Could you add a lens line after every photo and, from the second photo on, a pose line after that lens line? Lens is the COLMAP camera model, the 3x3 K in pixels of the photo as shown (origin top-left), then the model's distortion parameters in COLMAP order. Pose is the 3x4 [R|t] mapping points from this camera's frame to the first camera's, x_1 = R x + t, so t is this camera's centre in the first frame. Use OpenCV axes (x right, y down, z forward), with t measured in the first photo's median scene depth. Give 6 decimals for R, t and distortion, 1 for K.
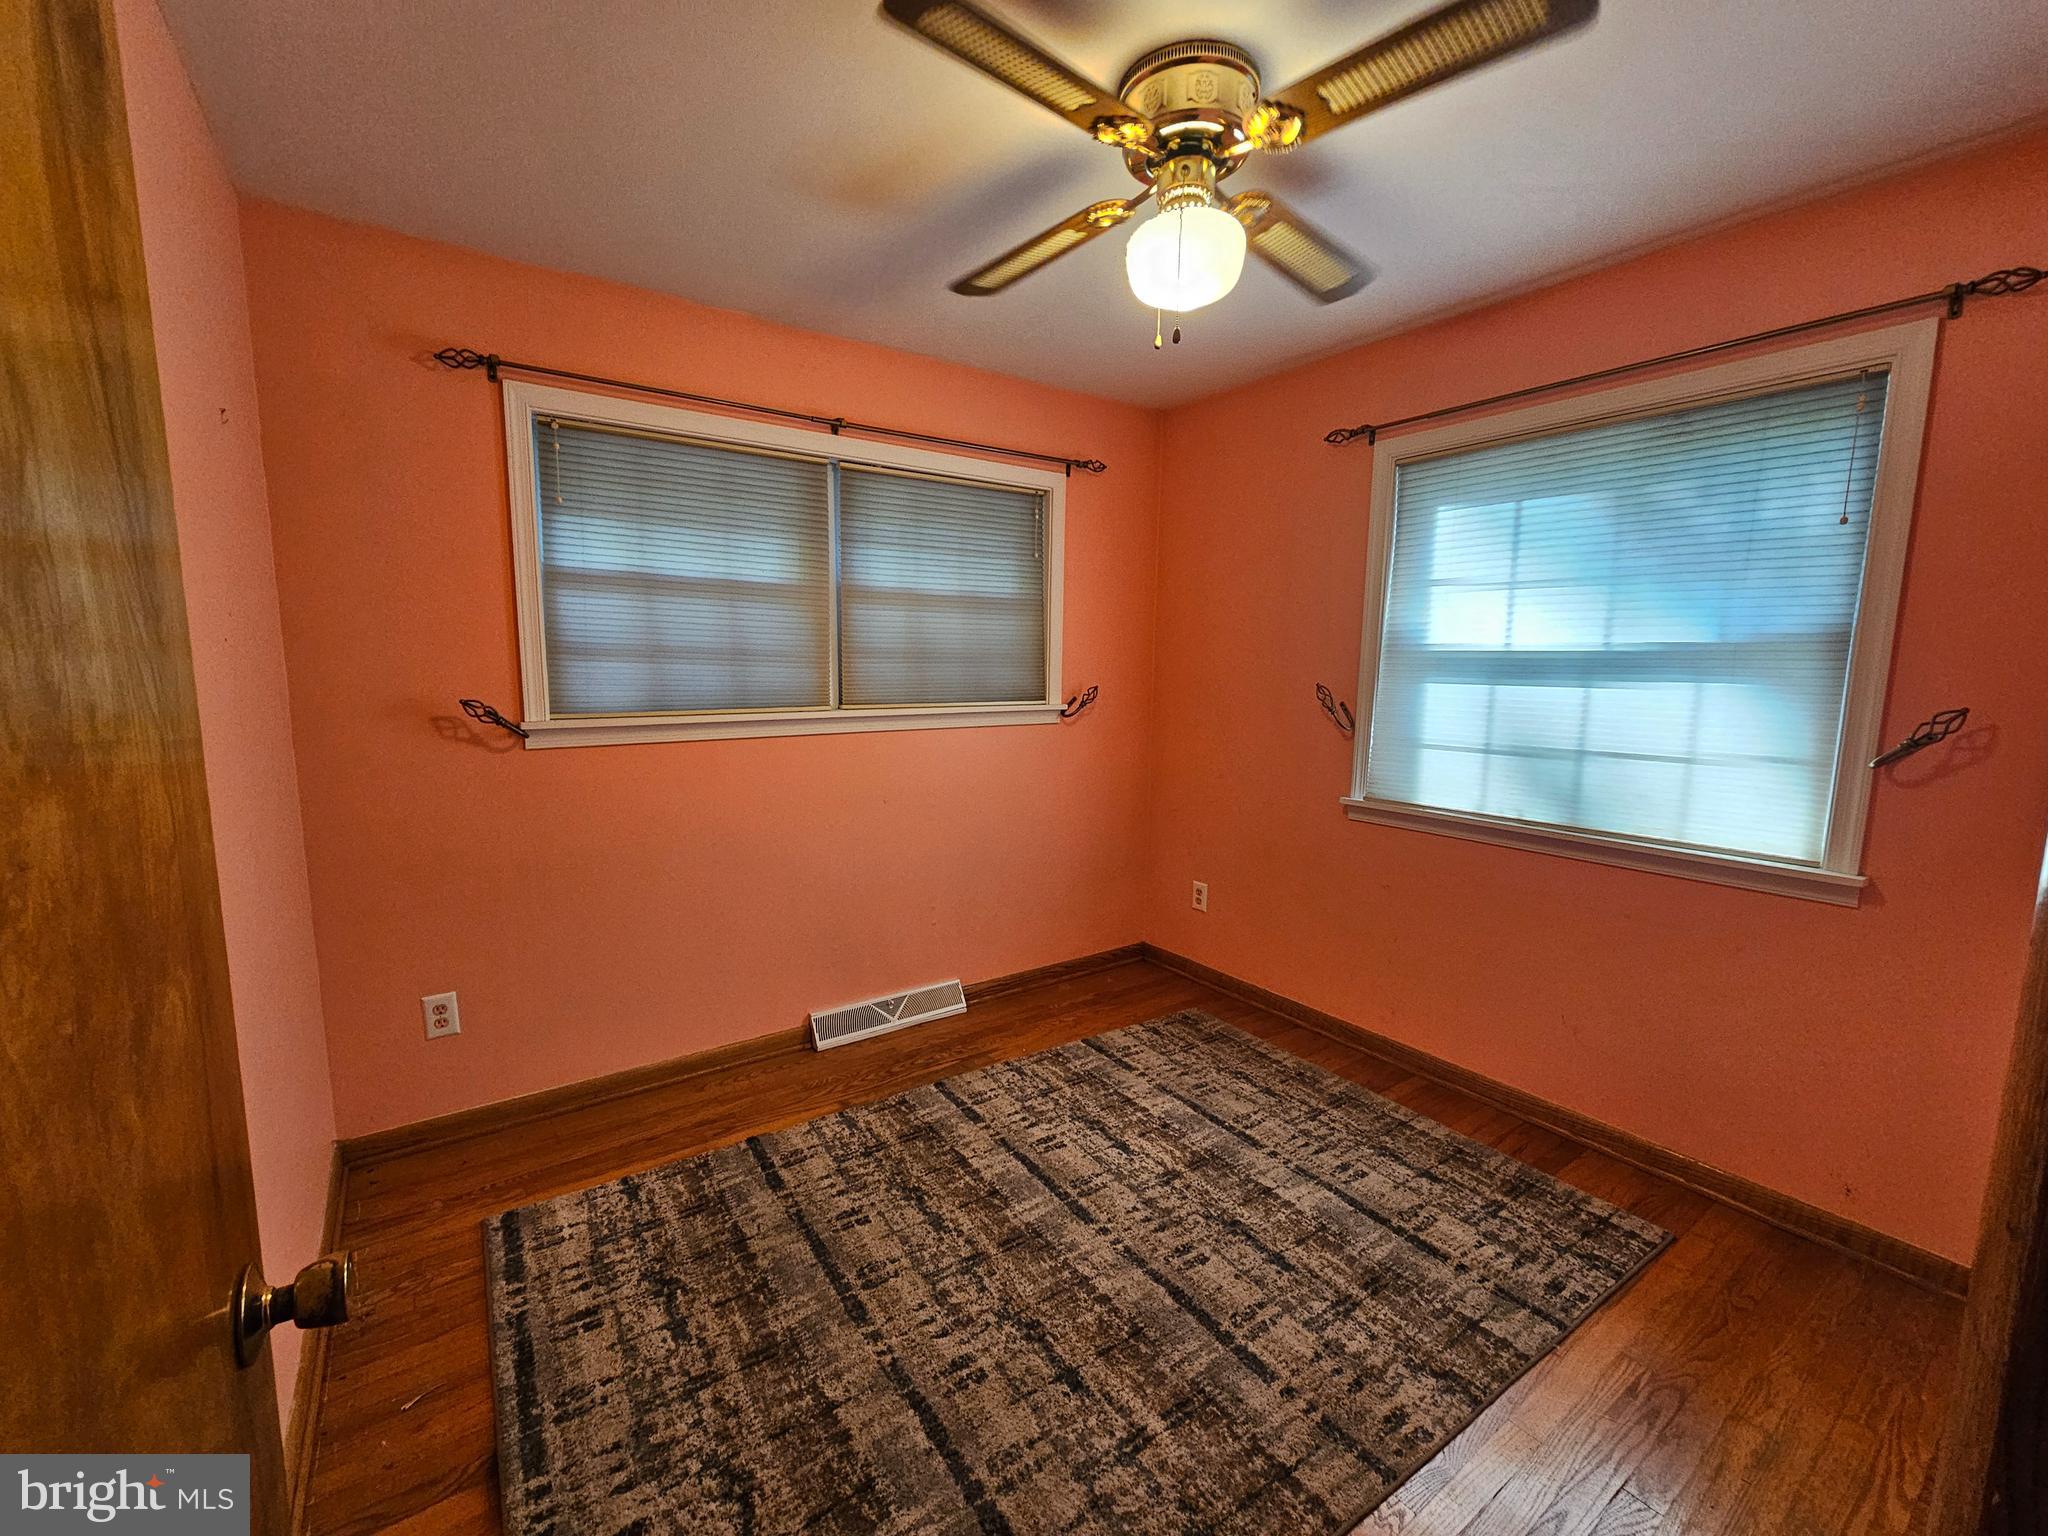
lens RADIAL K [[845.5, 0, 1005.8], [0, 845.5, 776.1], [0, 0, 1]] dist [0.002539, 0.000301]
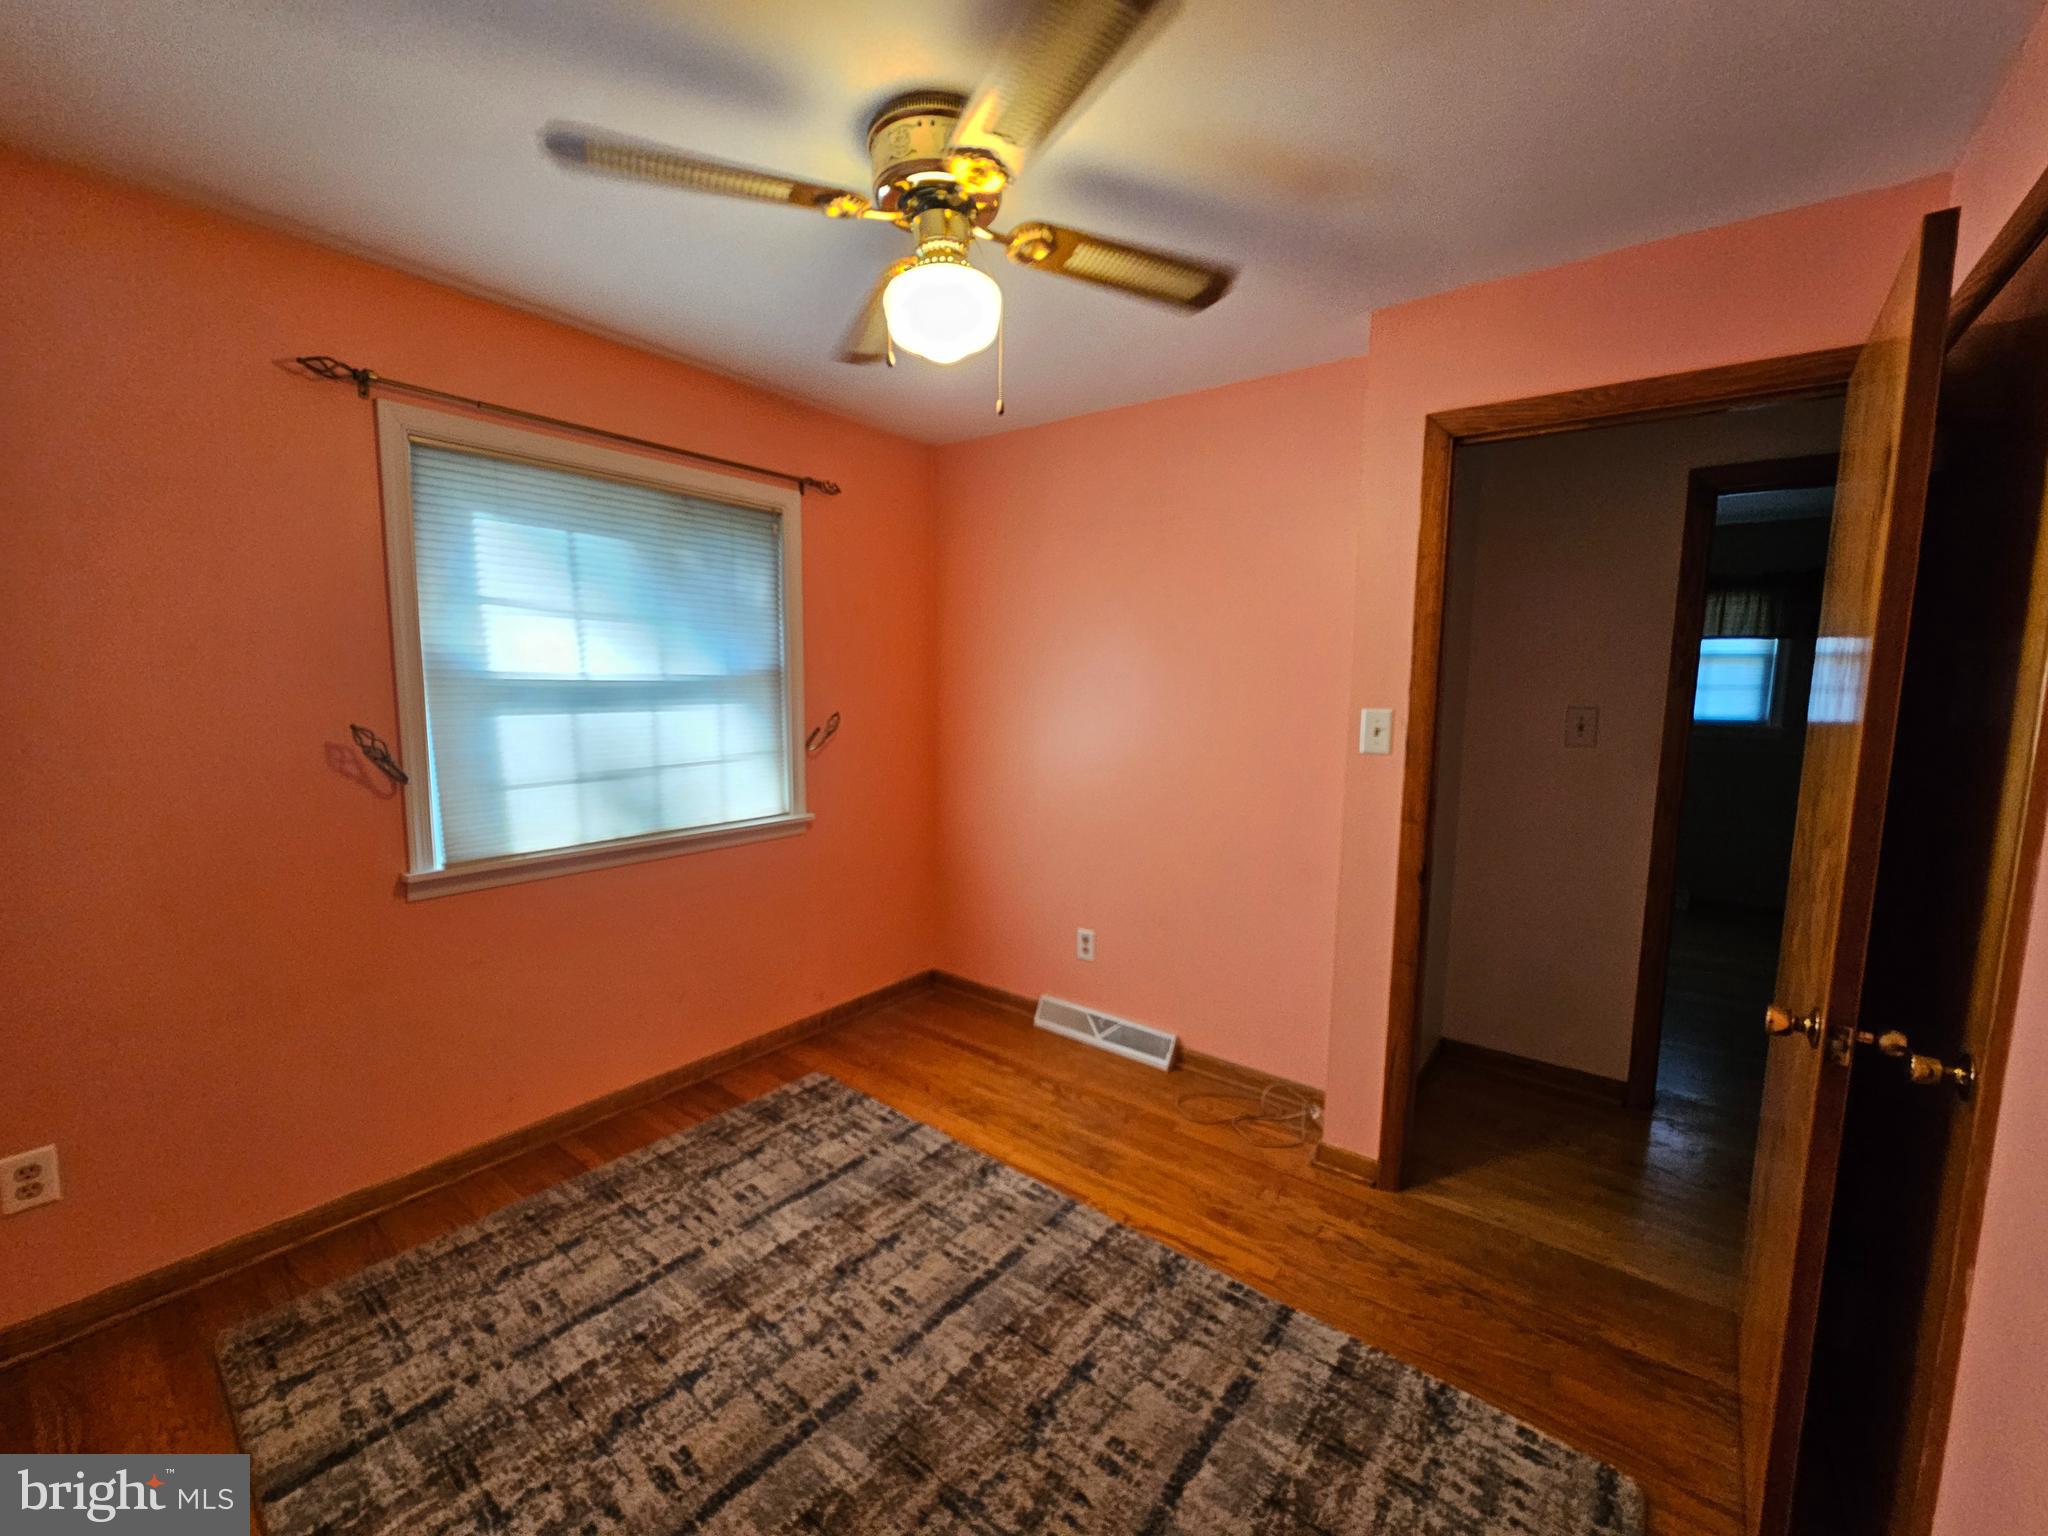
lens RADIAL K [[845.5, 0, 1005.8], [0, 845.5, 776.1], [0, 0, 1]] dist [0.002539, 0.000301]
pose [[-0.299481, -0.123744, 0.946043, -0.633431], [0.116089, 0.979460, 0.164865, -0.170012], [-0.947013, 0.159200, -0.278965, 0.979779]]
